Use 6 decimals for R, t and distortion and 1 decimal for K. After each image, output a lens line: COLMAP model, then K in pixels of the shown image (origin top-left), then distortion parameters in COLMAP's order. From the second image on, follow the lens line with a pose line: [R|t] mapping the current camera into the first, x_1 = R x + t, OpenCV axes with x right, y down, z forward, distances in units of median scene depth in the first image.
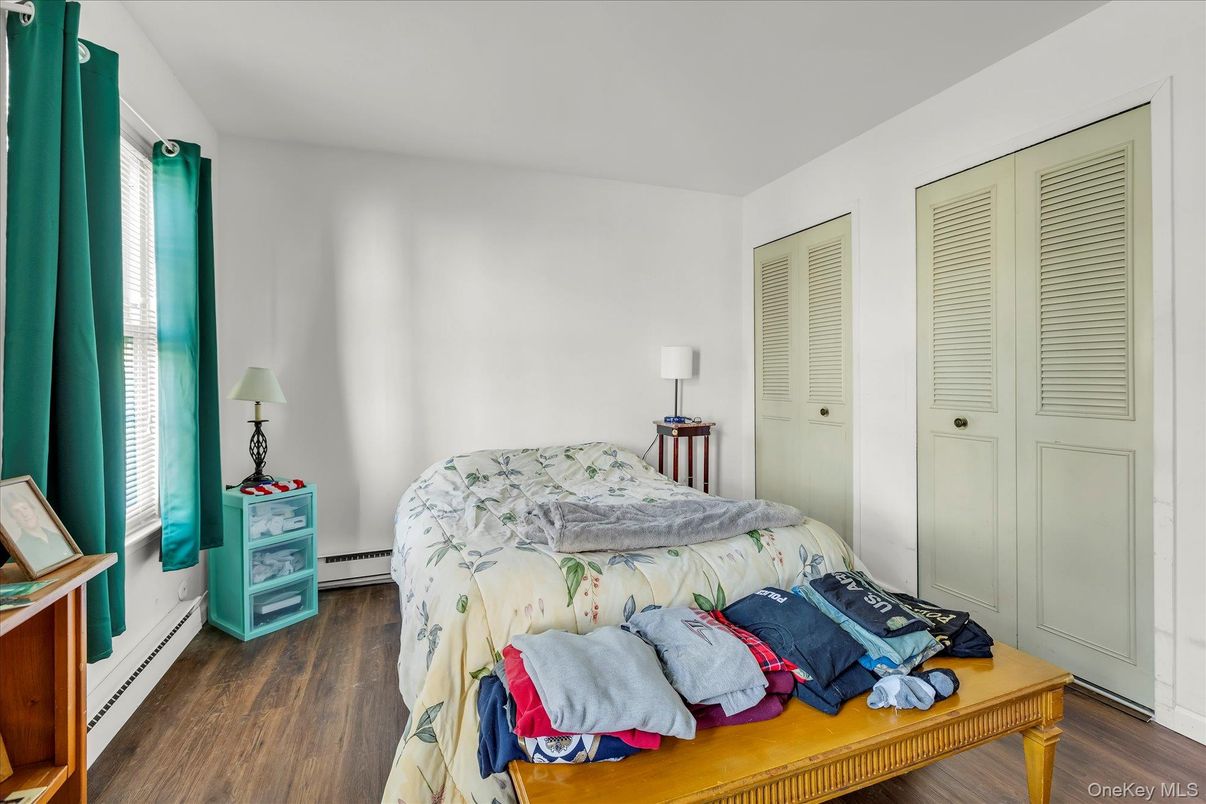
lens RADIAL K [[546.9, 0, 601.1], [0, 546.9, 390.2], [0, 0, 1]] dist [-0.001492, 0.000115]
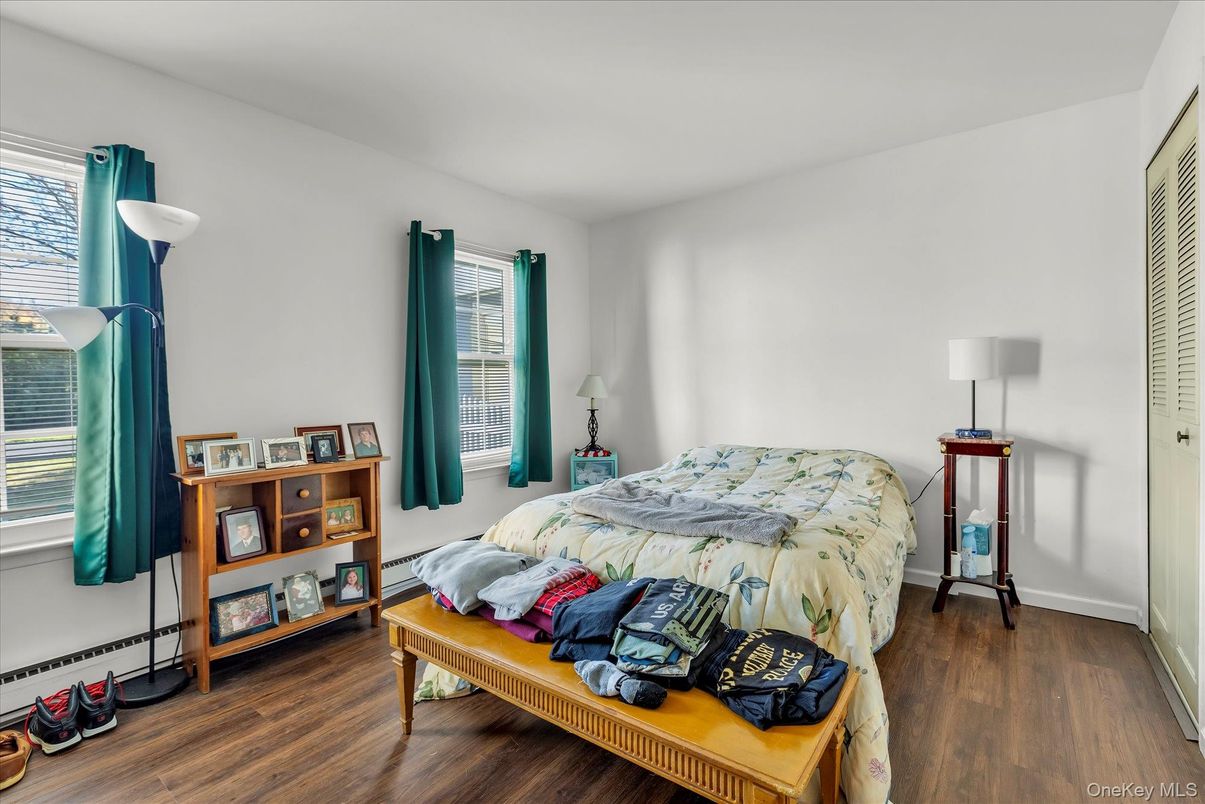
lens RADIAL K [[546.4, 0, 598.7], [0, 546.4, 393.4], [0, 0, 1]] dist [-0.001492, 0.000115]
pose [[0.537815, 0.019002, -0.842849, 0.677146], [-0.010019, 0.999819, 0.016148, -0.013339], [0.843003, -0.000240, 0.537908, 0.190214]]
